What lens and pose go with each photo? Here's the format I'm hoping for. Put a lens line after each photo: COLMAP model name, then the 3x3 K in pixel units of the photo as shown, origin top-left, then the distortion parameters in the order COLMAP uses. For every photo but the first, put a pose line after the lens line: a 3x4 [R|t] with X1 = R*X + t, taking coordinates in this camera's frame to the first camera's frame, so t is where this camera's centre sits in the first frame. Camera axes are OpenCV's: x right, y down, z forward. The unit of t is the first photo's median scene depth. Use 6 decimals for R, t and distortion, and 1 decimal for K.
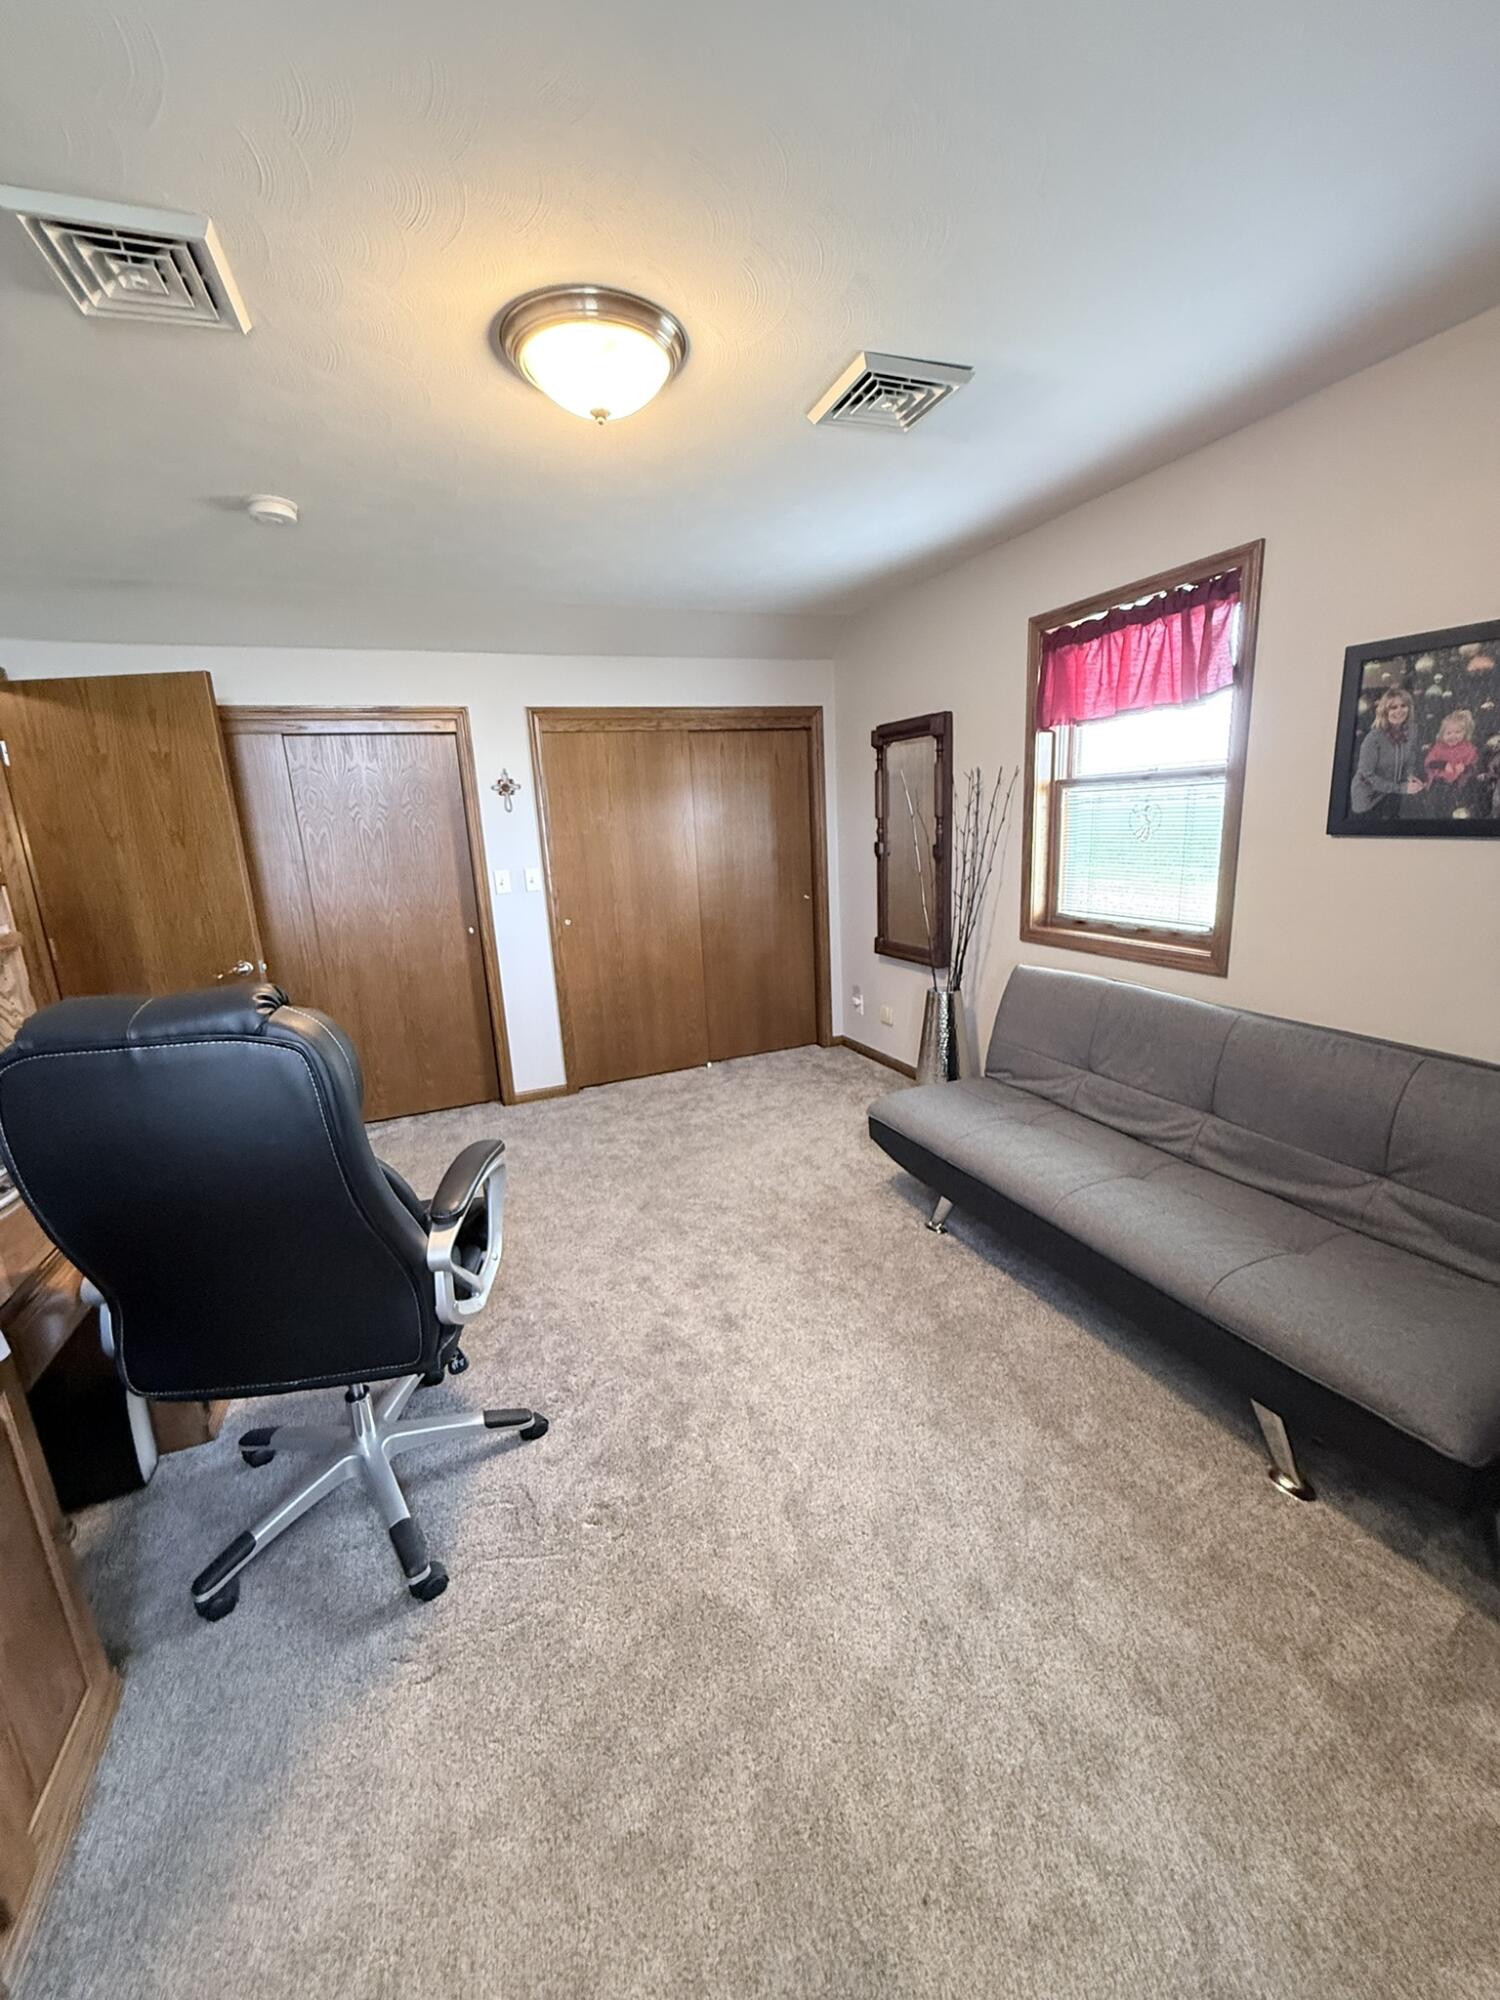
lens RADIAL K [[801.3, 0, 752.4], [0, 801.3, 1003.3], [0, 0, 1]] dist [-0.000849, 0.000667]
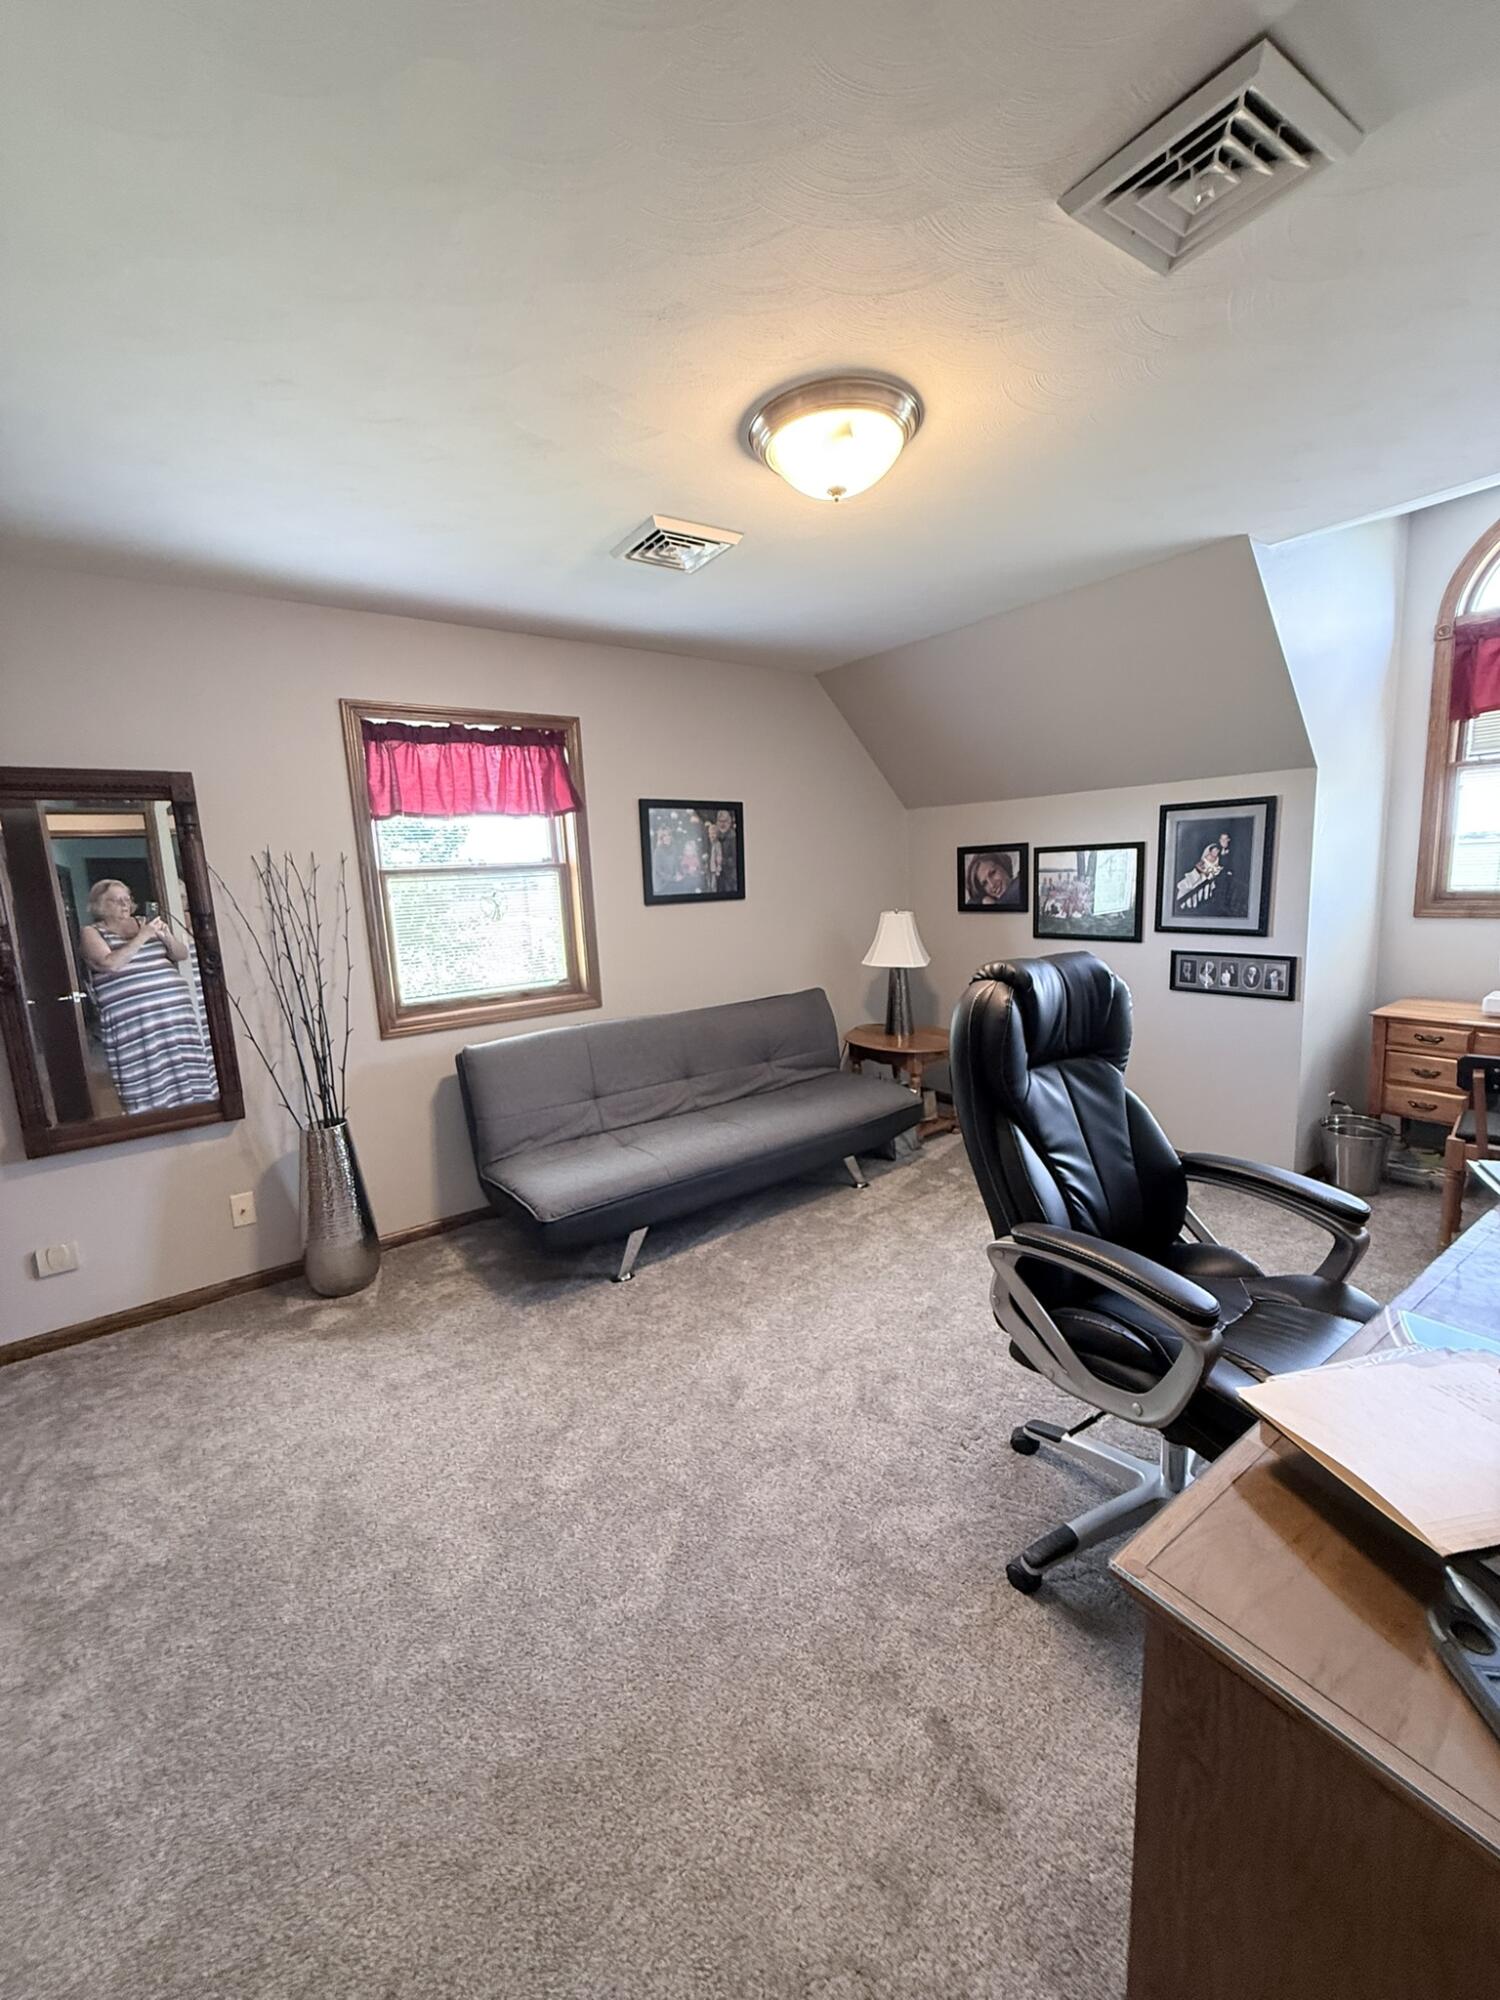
lens RADIAL K [[801.3, 0, 752.7], [0, 801.3, 1000.2], [0, 0, 1]] dist [-0.000849, 0.000667]
pose [[-0.235238, -0.097718, 0.967013, -0.834761], [0.278950, 0.946288, 0.163481, -0.197132], [-0.931048, 0.308205, -0.195344, 0.998507]]
